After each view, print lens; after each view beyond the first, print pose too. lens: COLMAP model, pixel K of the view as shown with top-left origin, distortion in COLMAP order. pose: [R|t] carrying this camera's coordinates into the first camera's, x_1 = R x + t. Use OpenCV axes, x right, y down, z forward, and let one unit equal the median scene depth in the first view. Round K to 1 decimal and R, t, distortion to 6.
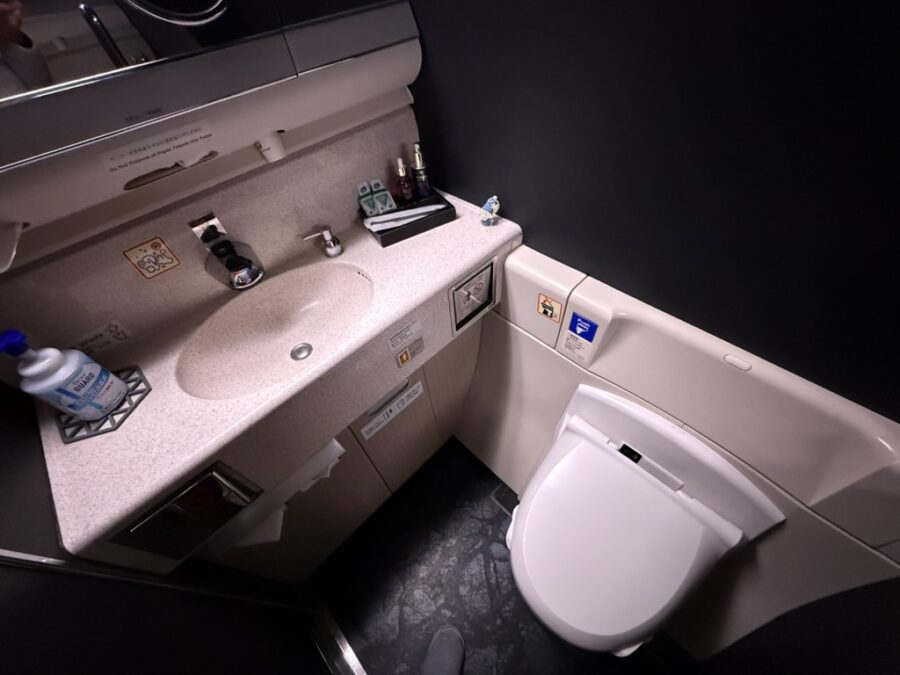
lens RADIAL K [[360.0, 0, 448.5], [0, 360.0, 337.6], [0, 0, 1]] dist [0.001246, -0.000008]
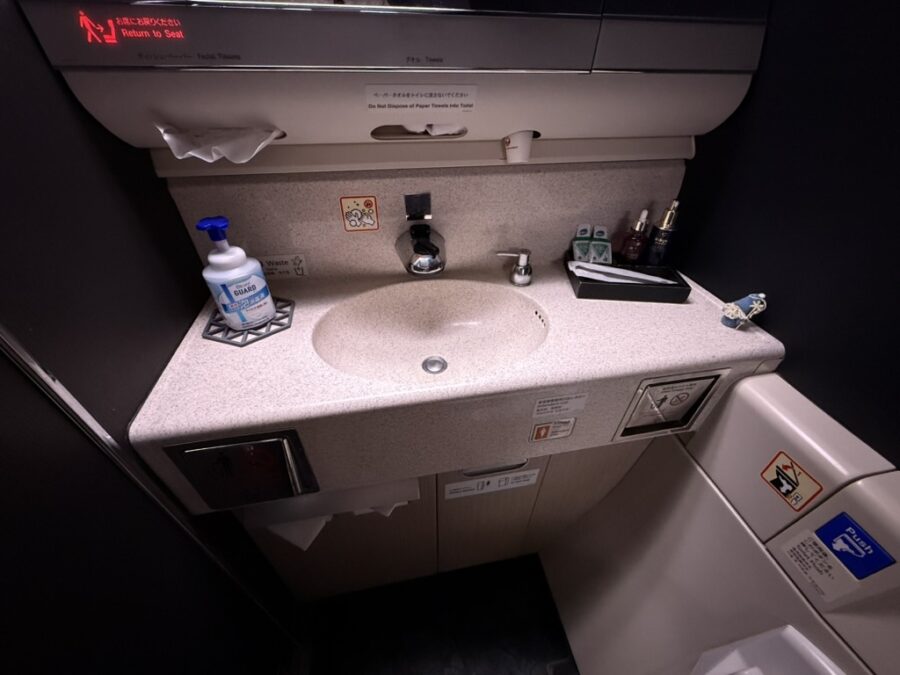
lens RADIAL K [[360.0, 0, 448.5], [0, 360.0, 337.6], [0, 0, 1]] dist [0.001246, -0.000008]
pose [[0.828508, 0.416536, -0.374262, -0.086668], [-0.477078, 0.875001, -0.082280, 0.037105], [0.293207, 0.246722, 0.923665, 0.199717]]
